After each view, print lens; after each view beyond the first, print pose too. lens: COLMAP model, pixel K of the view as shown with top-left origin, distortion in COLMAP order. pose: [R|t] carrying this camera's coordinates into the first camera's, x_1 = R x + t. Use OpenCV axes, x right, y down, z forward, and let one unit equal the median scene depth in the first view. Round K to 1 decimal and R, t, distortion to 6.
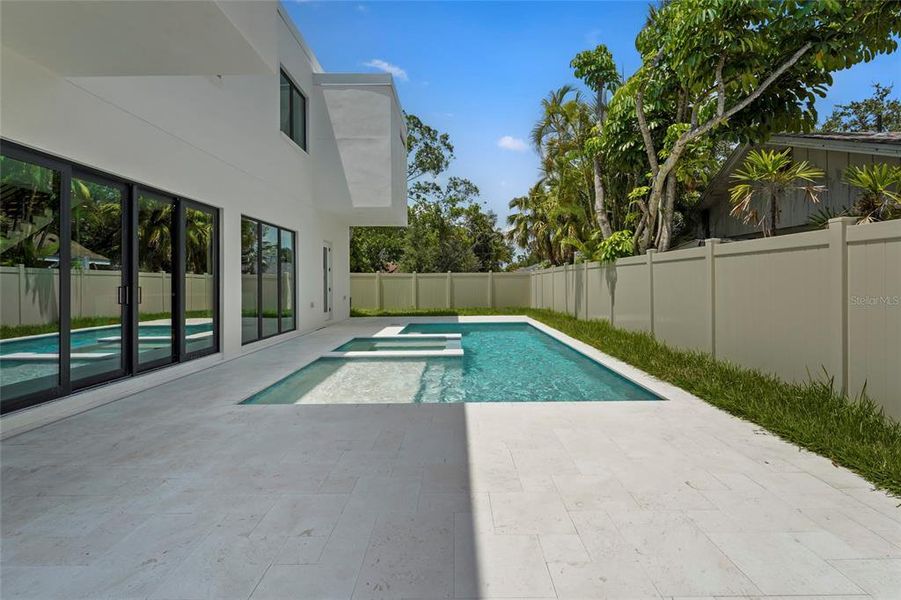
lens RADIAL K [[407.4, 0, 451.5], [0, 407.4, 281.4], [0, 0, 1]] dist [0.001220, 0.000256]
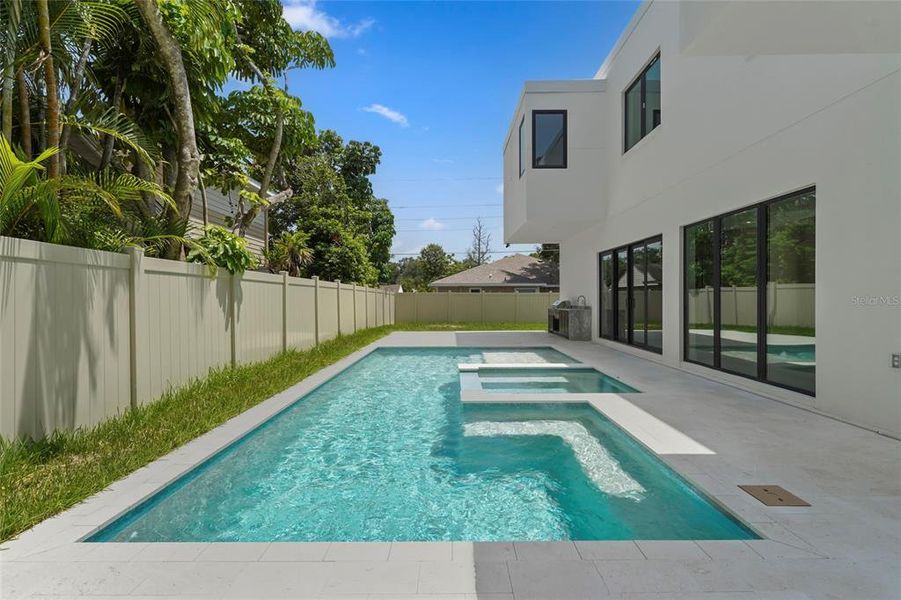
lens RADIAL K [[407.4, 0, 451.6], [0, 407.4, 303.6], [0, 0, 1]] dist [0.001220, 0.000256]
pose [[-0.999710, 0.017773, -0.016231, 0.039919], [0.017804, 0.999840, -0.001784, 0.008268], [0.016196, -0.002072, -0.999867, 1.355536]]
